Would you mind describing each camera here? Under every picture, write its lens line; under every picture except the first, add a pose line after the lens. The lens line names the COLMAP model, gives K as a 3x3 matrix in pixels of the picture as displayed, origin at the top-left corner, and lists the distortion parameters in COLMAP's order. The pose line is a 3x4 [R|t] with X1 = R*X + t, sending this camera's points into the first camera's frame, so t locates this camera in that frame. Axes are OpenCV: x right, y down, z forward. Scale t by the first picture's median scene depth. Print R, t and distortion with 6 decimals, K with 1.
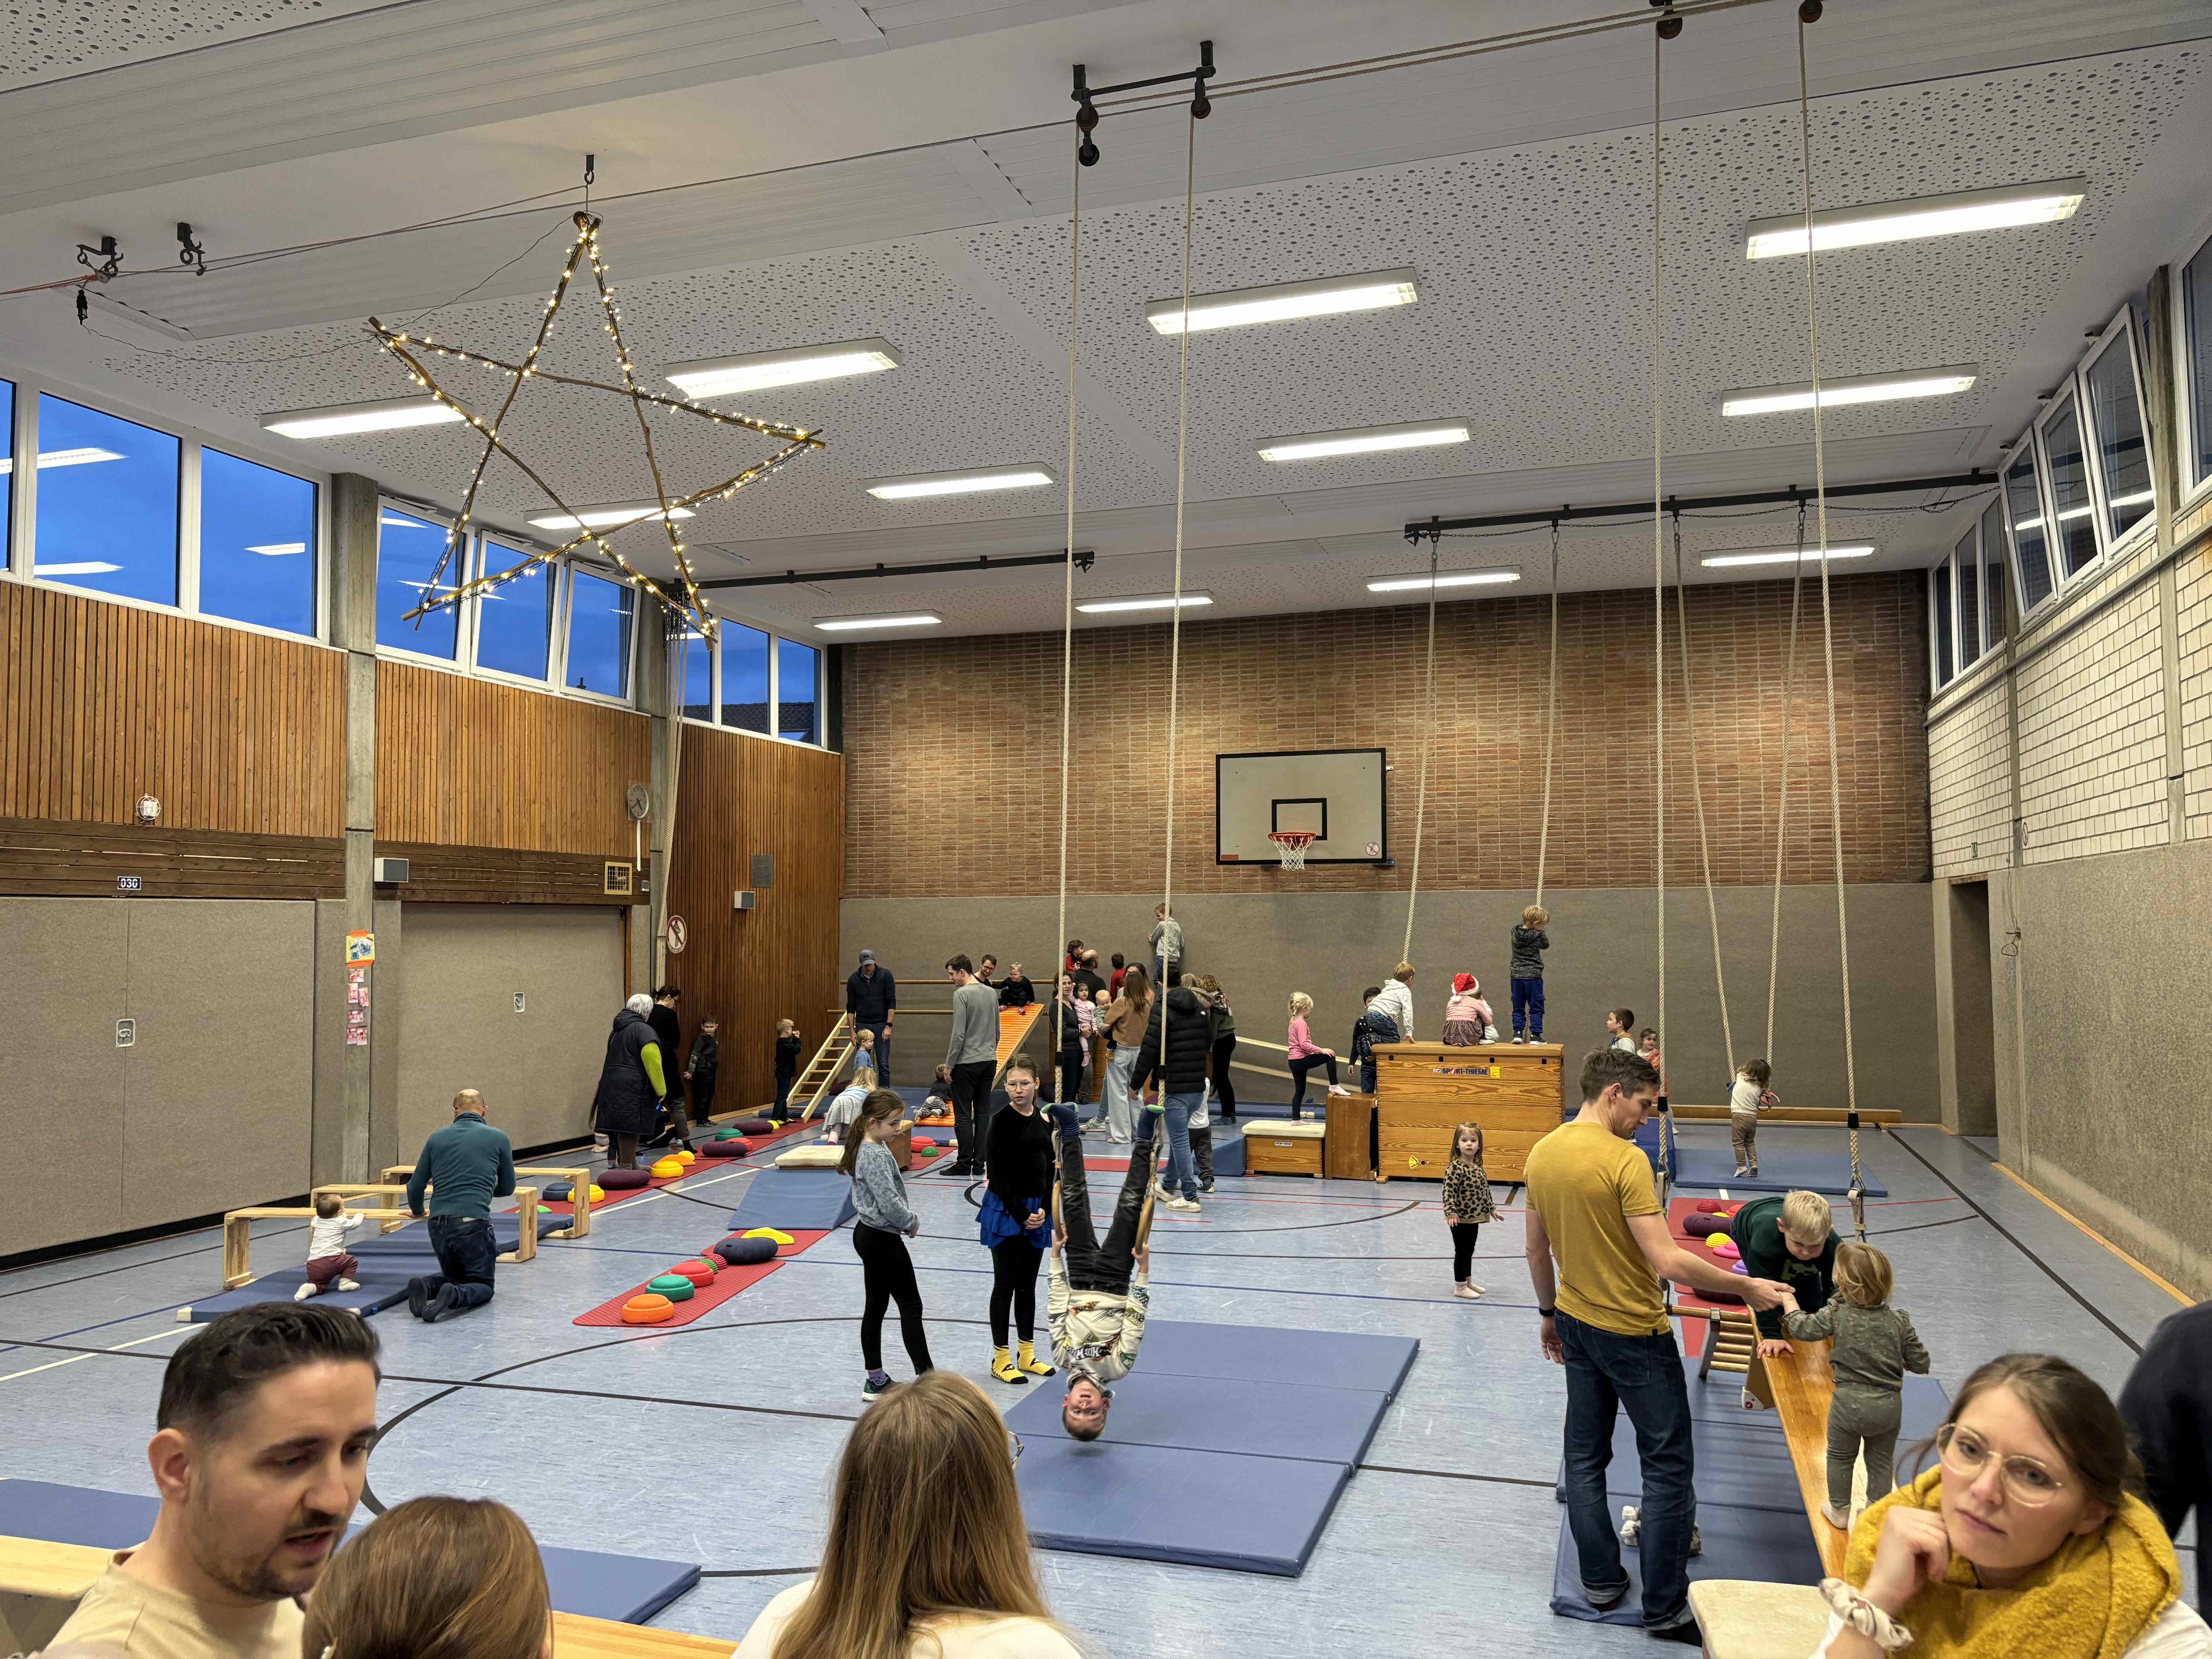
lens RADIAL K [[1678.8, 0, 1100.7], [0, 1678.8, 825.4], [0, 0, 1]] dist [0.028753, -0.027291]
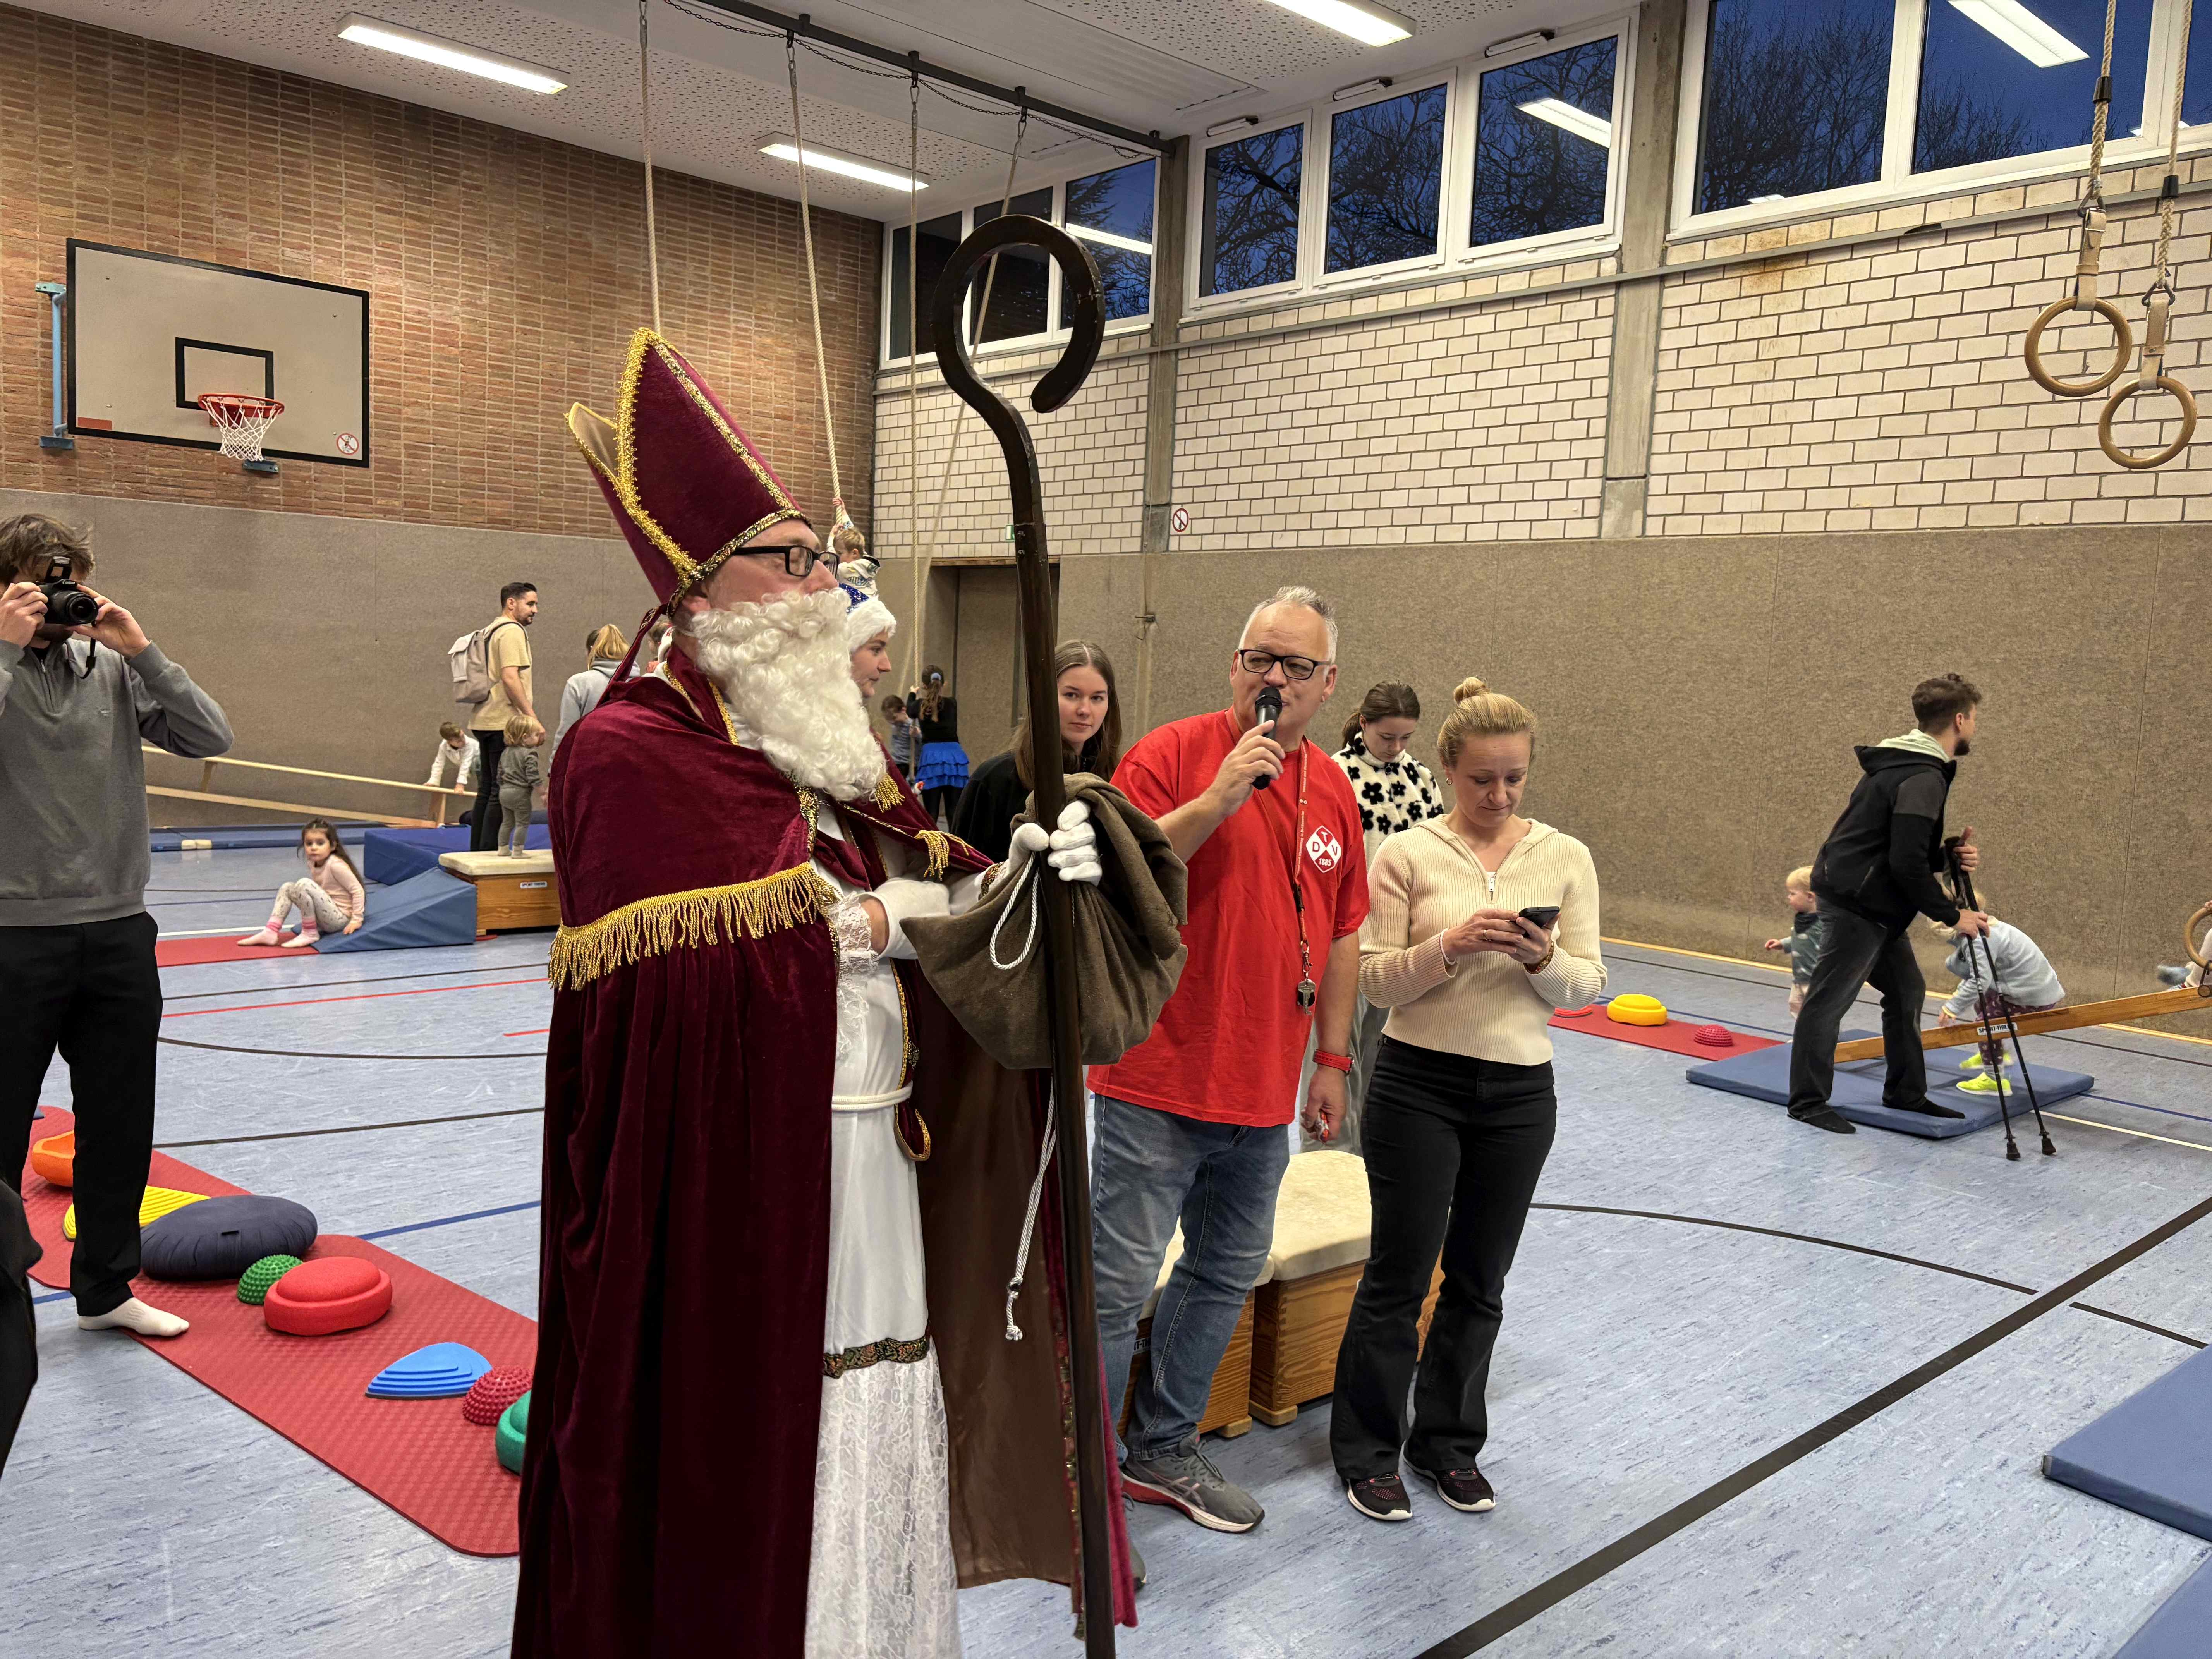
lens RADIAL K [[1678.8, 0, 1032.1], [0, 1678.8, 812.2], [0, 0, 1]] dist [0.028753, -0.027291]
pose [[0.488154, -0.051117, 0.871259, -0.283380], [-0.098336, 0.988705, 0.113104, 0.053804], [-0.867200, -0.140888, 0.477614, 0.409666]]
